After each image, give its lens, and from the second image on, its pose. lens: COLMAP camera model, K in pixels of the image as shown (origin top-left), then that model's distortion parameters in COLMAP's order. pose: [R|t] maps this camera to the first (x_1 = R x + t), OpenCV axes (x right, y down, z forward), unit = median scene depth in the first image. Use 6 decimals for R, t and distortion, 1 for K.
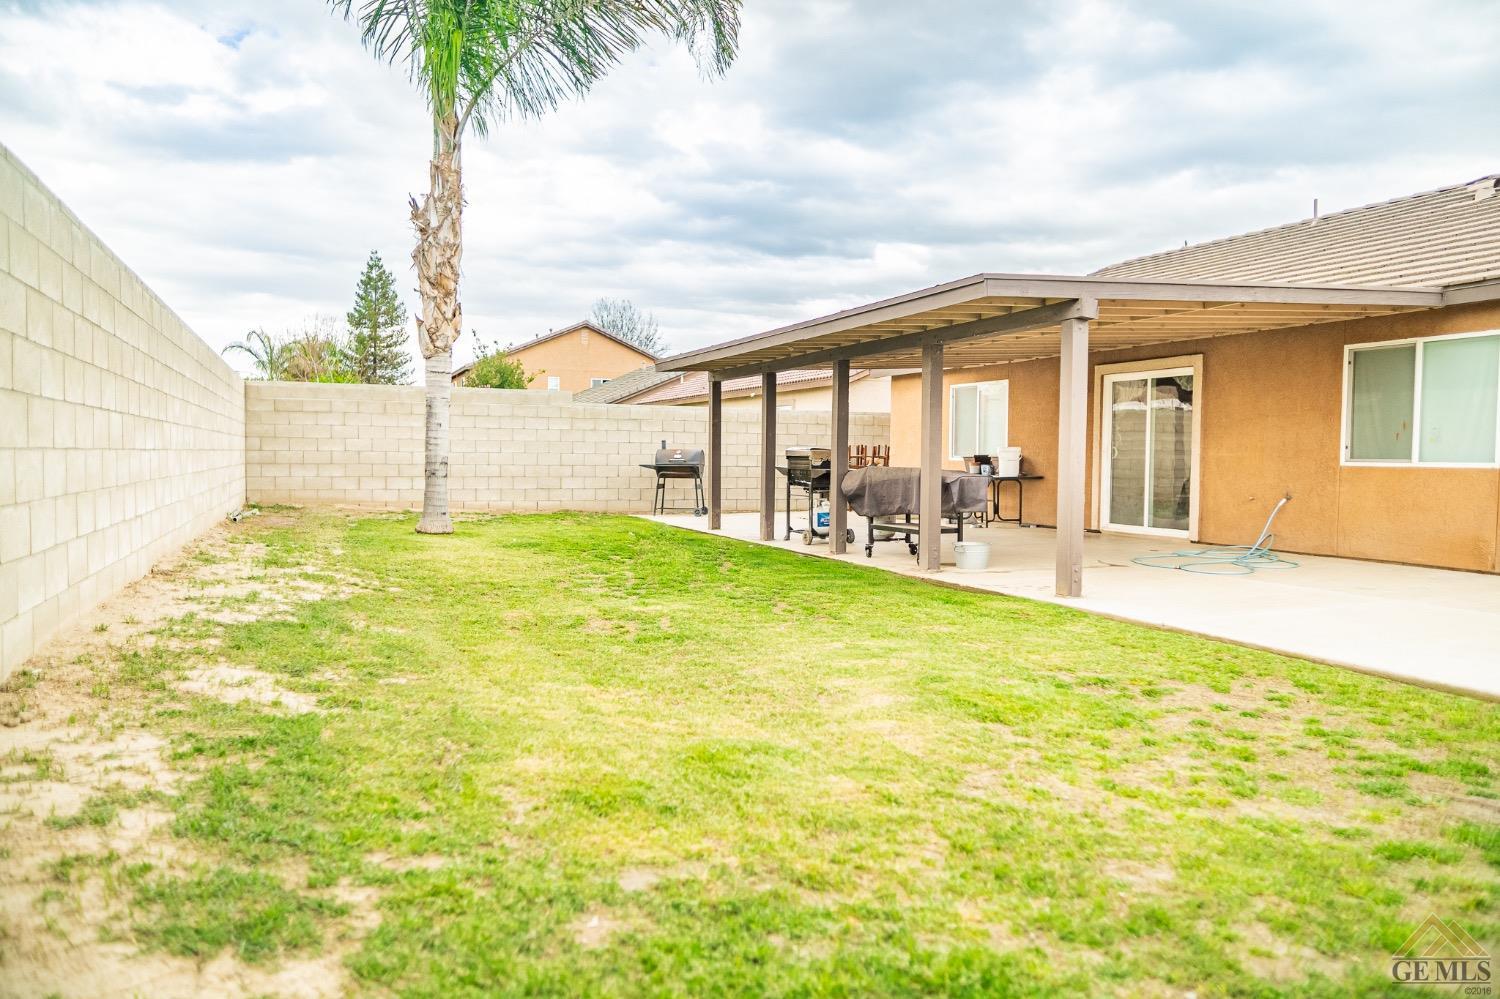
lens RADIAL K [[1024.1, 0, 750.0], [0, 1024.1, 499.5], [0, 0, 1]] dist [-0.036034, 0.025508]
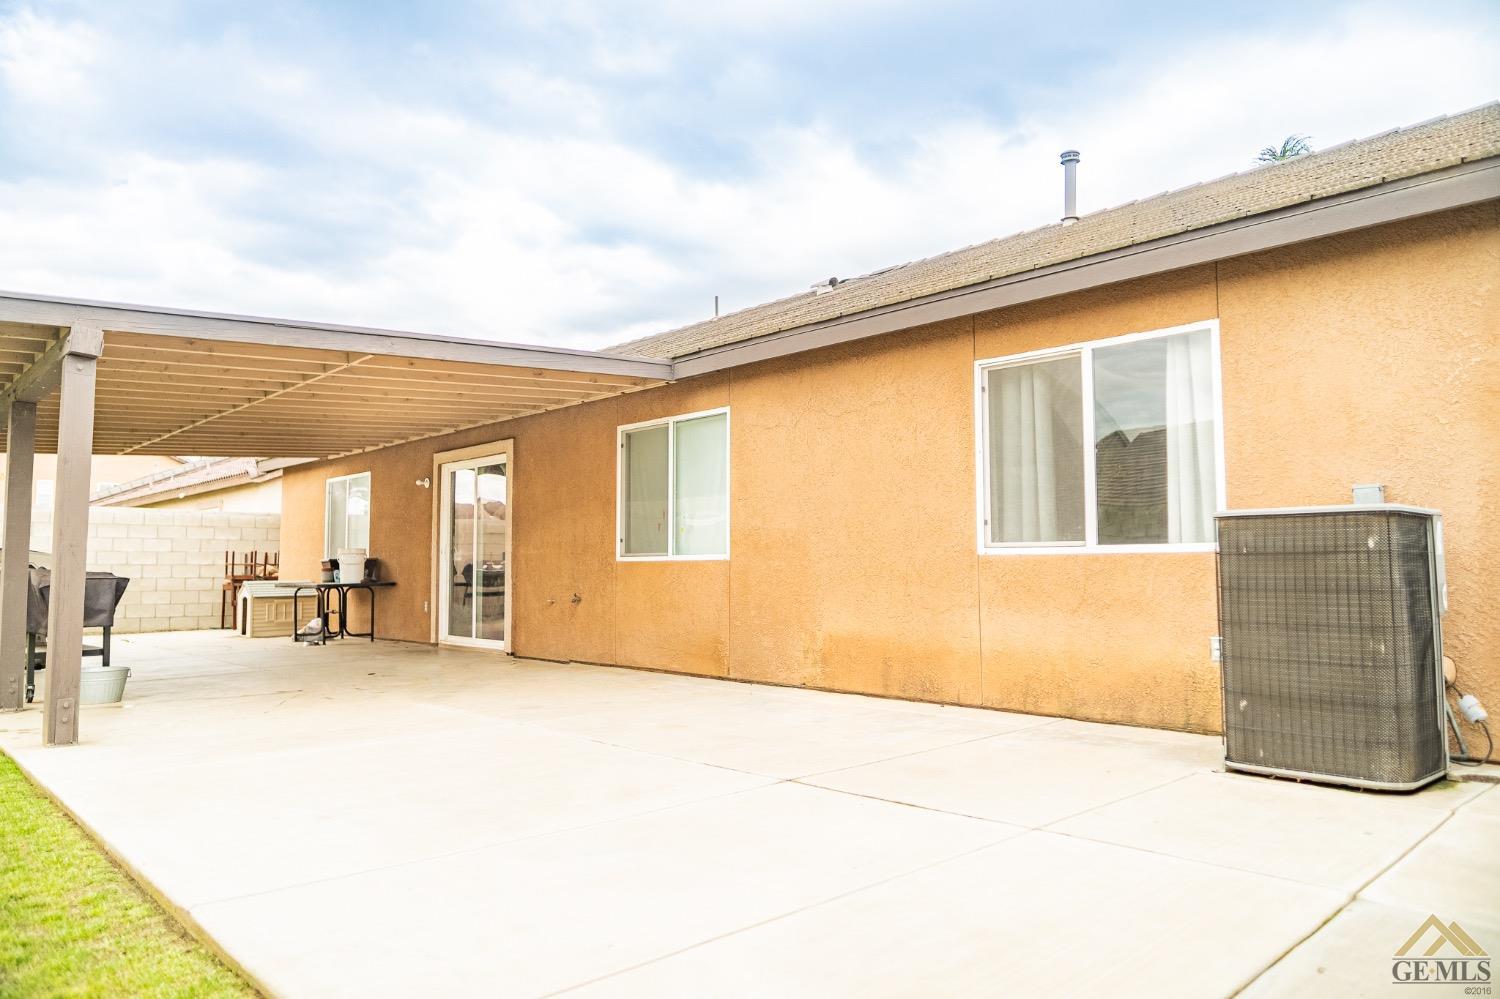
lens RADIAL K [[1024.1, 0, 750.0], [0, 1024.1, 499.5], [0, 0, 1]] dist [-0.036034, 0.025508]
pose [[0.941647, 0.010828, 0.336428, 0.393438], [0.027146, 0.993784, -0.107967, 0.012392], [-0.335506, 0.110799, 0.935499, 0.124493]]
